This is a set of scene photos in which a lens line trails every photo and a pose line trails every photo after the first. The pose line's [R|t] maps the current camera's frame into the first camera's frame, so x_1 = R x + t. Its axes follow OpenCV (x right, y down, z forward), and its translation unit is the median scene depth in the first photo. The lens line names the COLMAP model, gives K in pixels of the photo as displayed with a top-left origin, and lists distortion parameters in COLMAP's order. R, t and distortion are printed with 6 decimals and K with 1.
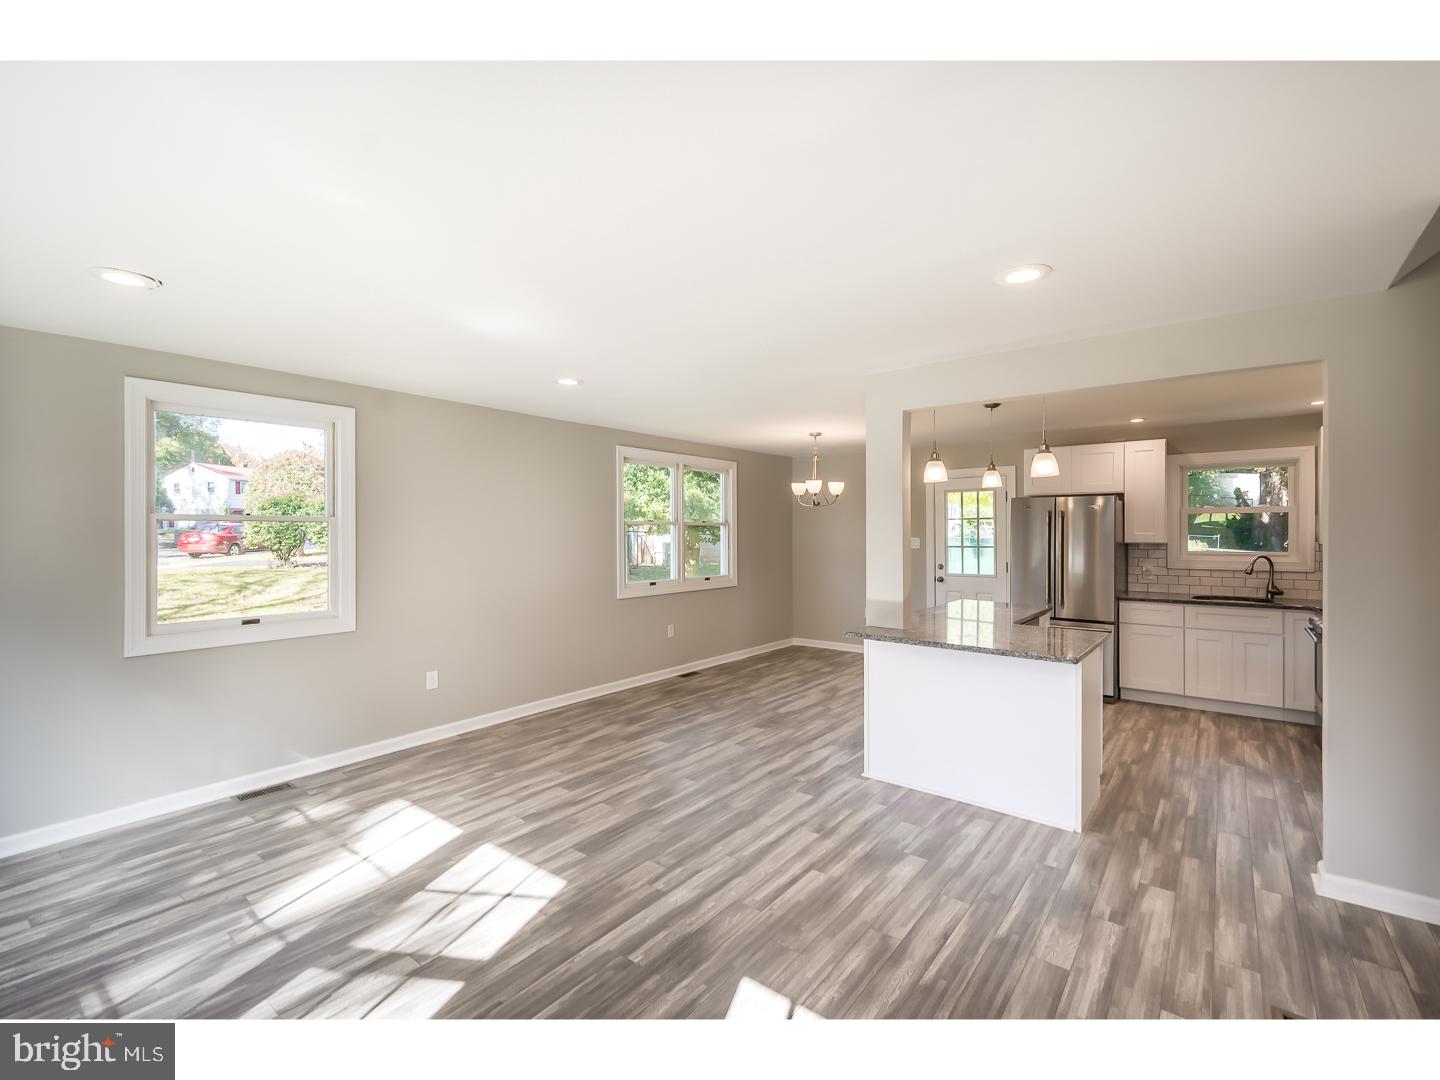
lens RADIAL K [[649.0, 0, 720.0], [0, 649.0, 540.0], [0, 0, 1]] dist [0.015345, -0.000011]
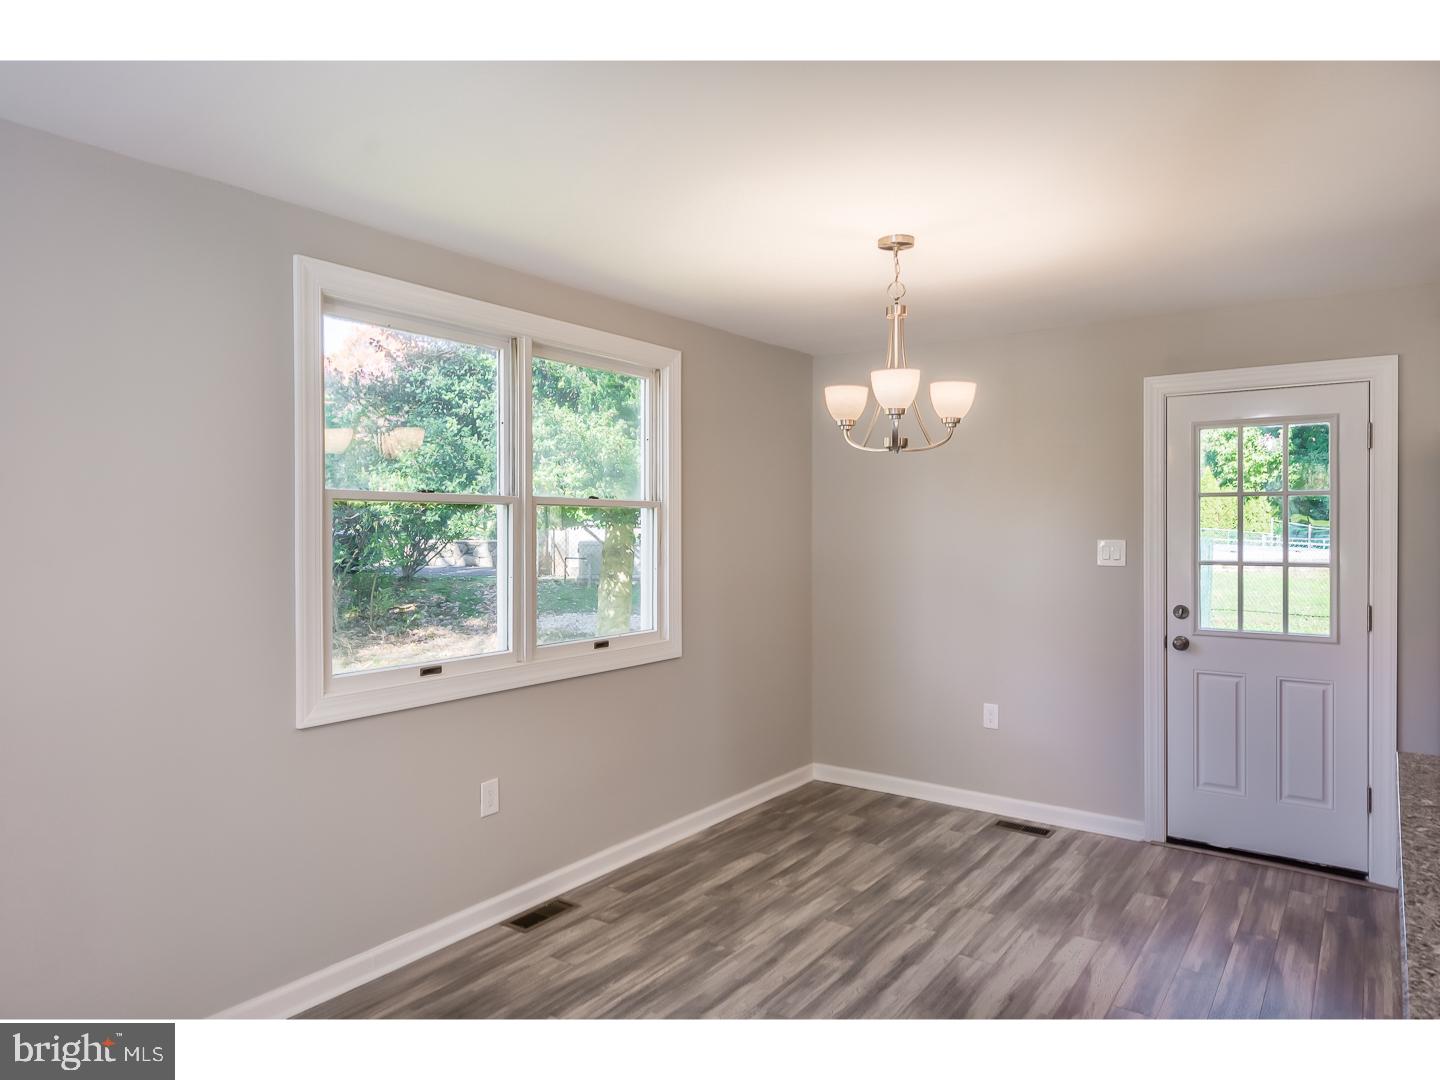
lens RADIAL K [[917.4, 0, 720.0], [0, 917.4, 540.0], [0, 0, 1]] dist [0.006433, 0.001316]
pose [[0.999482, 0.004090, 0.031929, 0.052290], [-0.004205, 0.999985, 0.003531, -0.007781], [-0.031914, -0.003663, 0.999484, 0.695806]]
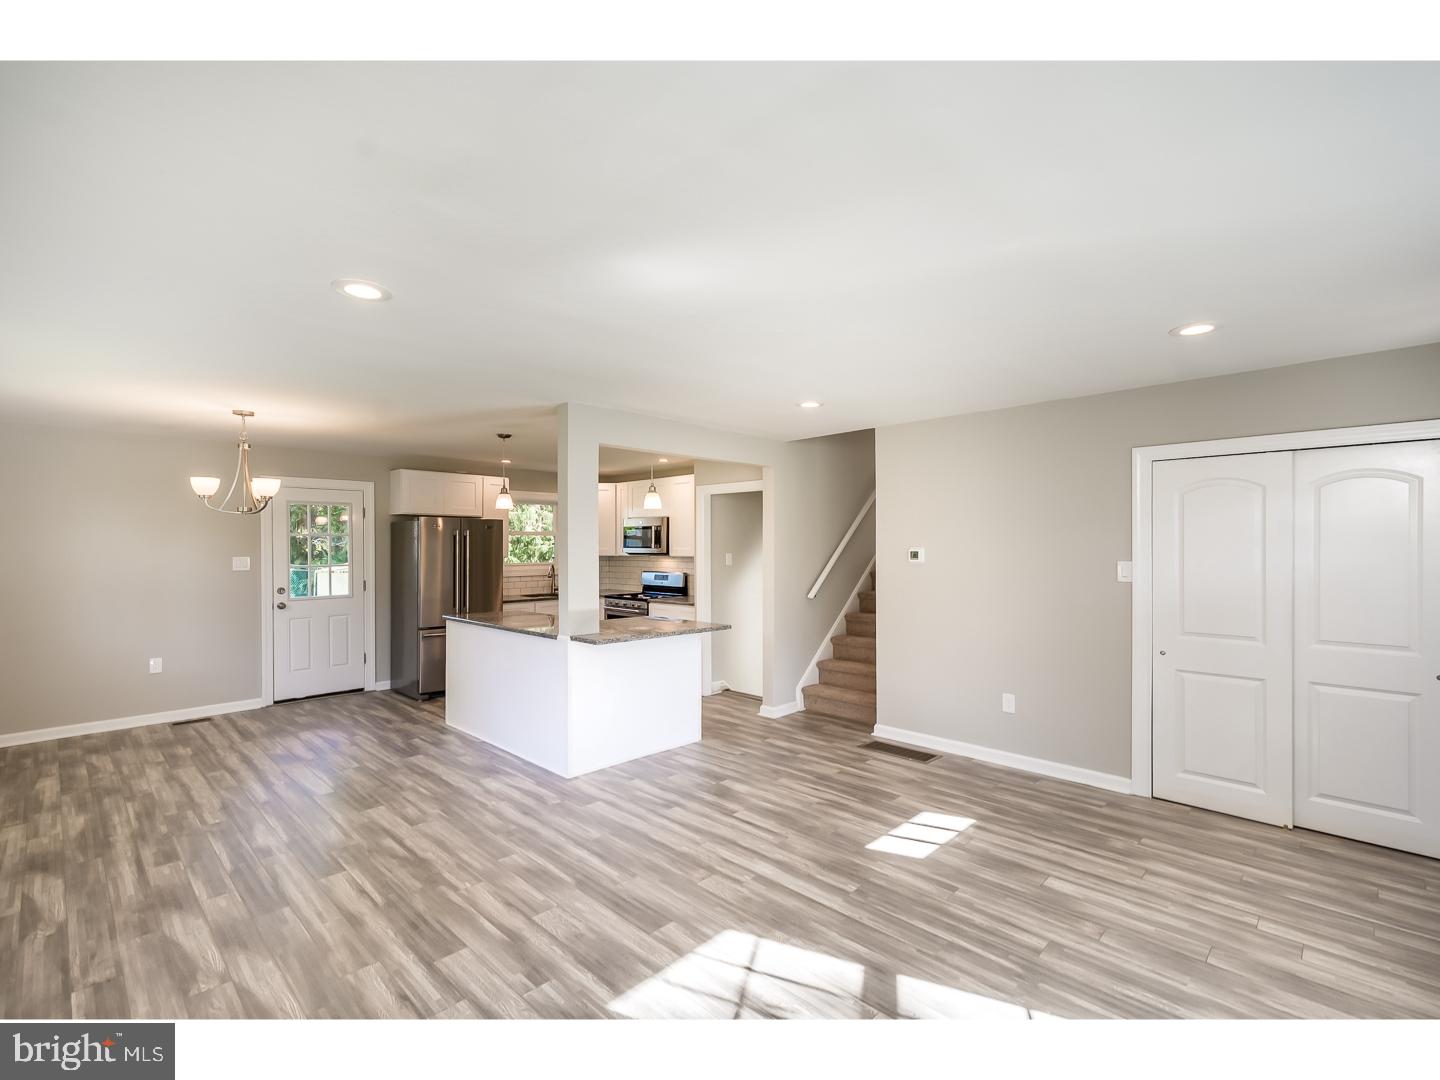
lens RADIAL K [[632.2, 0, 726.1], [0, 632.2, 549.7], [0, 0, 1]] dist [0.014953, -0.000102]
pose [[0.114808, -0.001622, 0.993386, -0.661428], [0.015655, 0.999877, -0.000176, -0.004976], [-0.993264, 0.015572, 0.114819, 0.529181]]
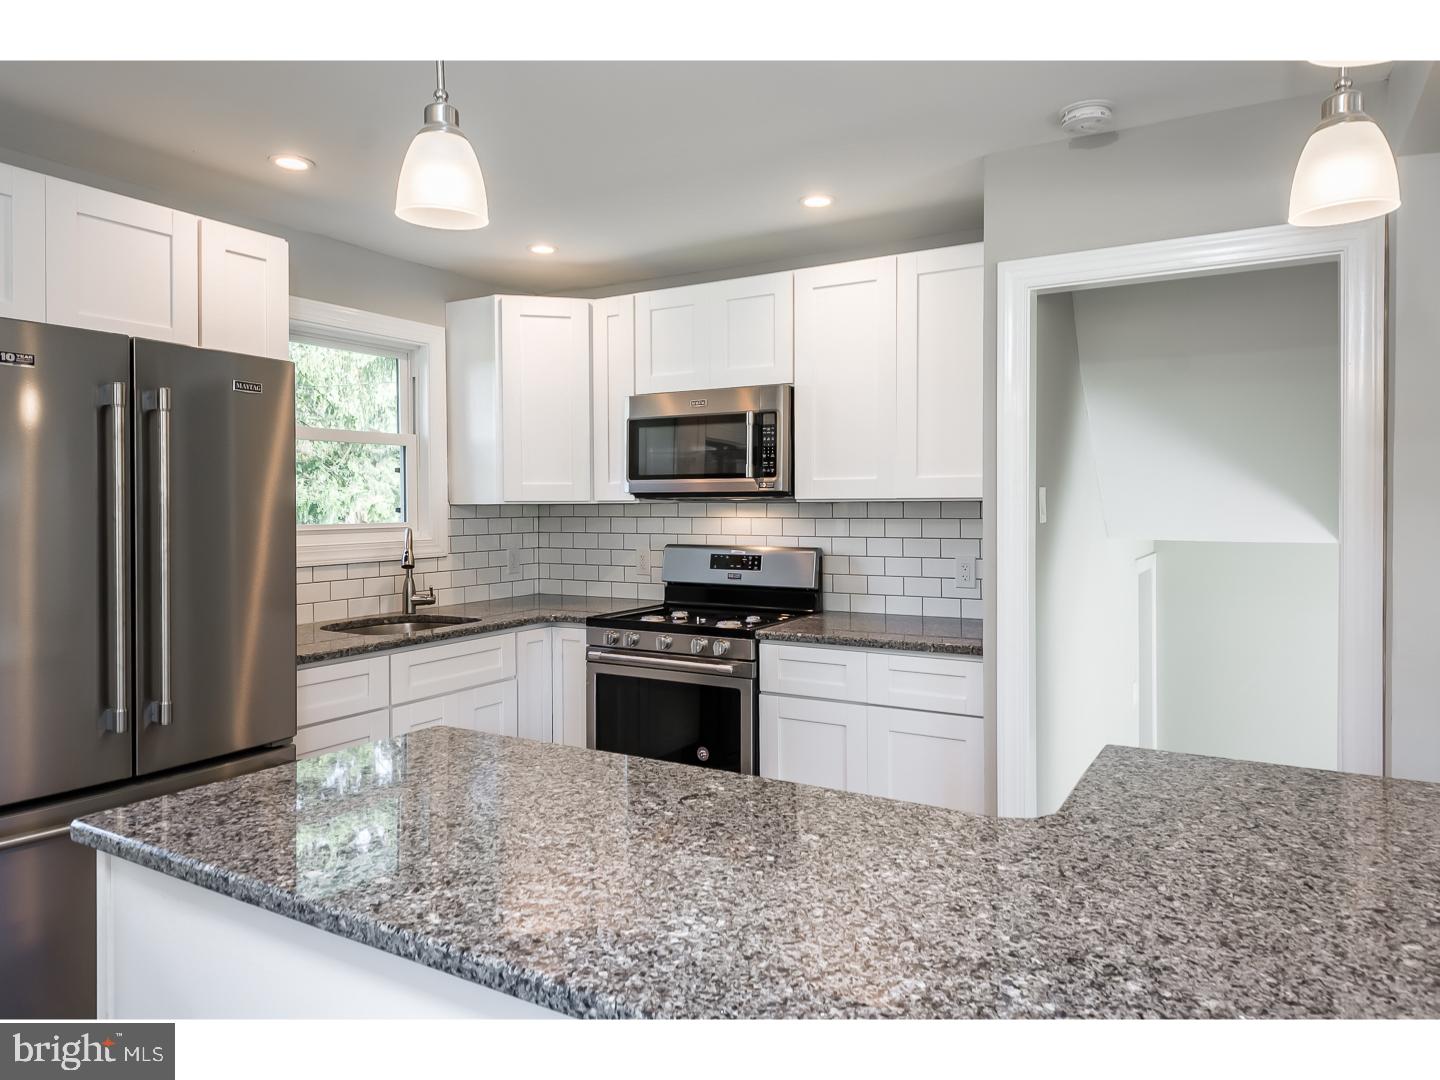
lens RADIAL K [[922.1, 0, 724.1], [0, 922.1, 512.7], [0, 0, 1]] dist [0.001834, -0.000706]
pose [[-0.123227, -0.003937, 0.992371, 0.125401], [0.017557, 0.999827, 0.006147, 0.013034], [-0.992223, 0.018181, -0.123137, 1.014864]]
